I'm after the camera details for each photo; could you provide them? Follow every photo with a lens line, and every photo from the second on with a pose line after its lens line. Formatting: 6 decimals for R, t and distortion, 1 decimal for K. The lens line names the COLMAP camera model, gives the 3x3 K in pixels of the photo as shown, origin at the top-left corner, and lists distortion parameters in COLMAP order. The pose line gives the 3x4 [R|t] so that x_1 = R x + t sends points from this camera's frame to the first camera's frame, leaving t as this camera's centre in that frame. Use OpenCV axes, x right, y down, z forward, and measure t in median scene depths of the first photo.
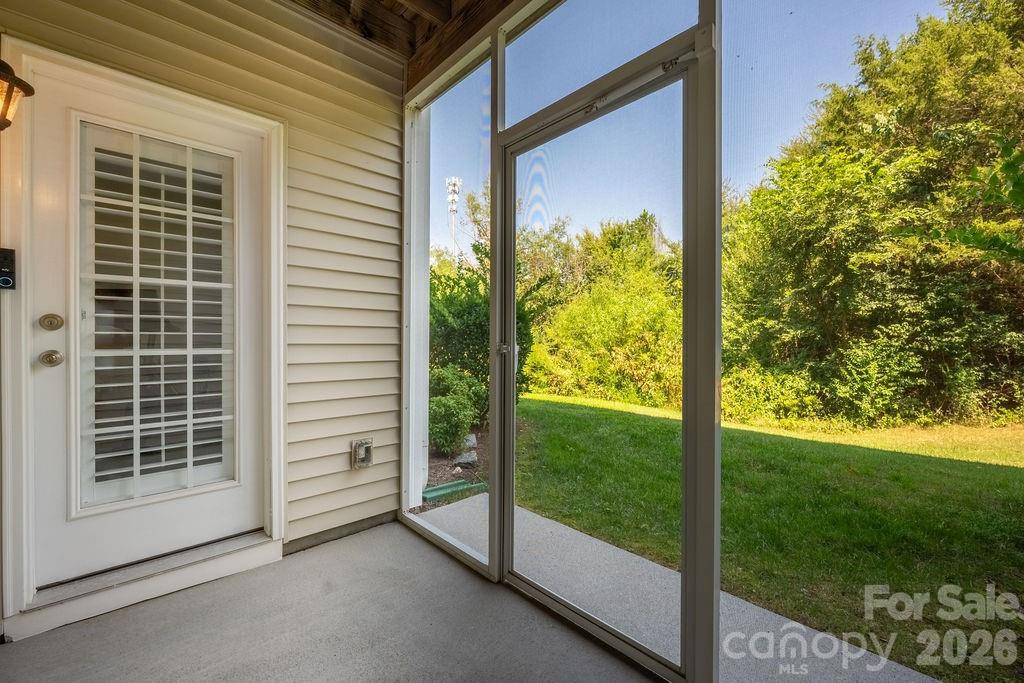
lens RADIAL K [[413.3, 0, 508.1], [0, 413.3, 340.2], [0, 0, 1]] dist [-0.002751, -0.000279]
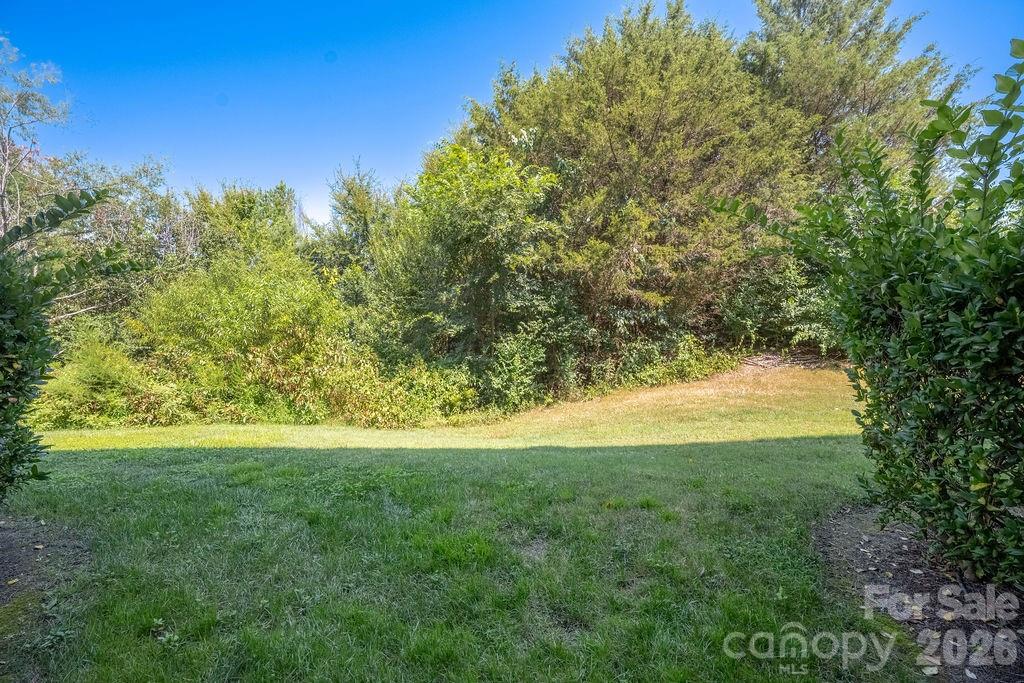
lens RADIAL K [[413.3, 0, 508.1], [0, 413.3, 340.2], [0, 0, 1]] dist [-0.002751, -0.000279]
pose [[0.678675, -0.022105, 0.734106, 0.041699], [0.005805, 0.999677, 0.024734, -0.012301], [-0.734415, -0.012525, 0.678585, 0.231682]]
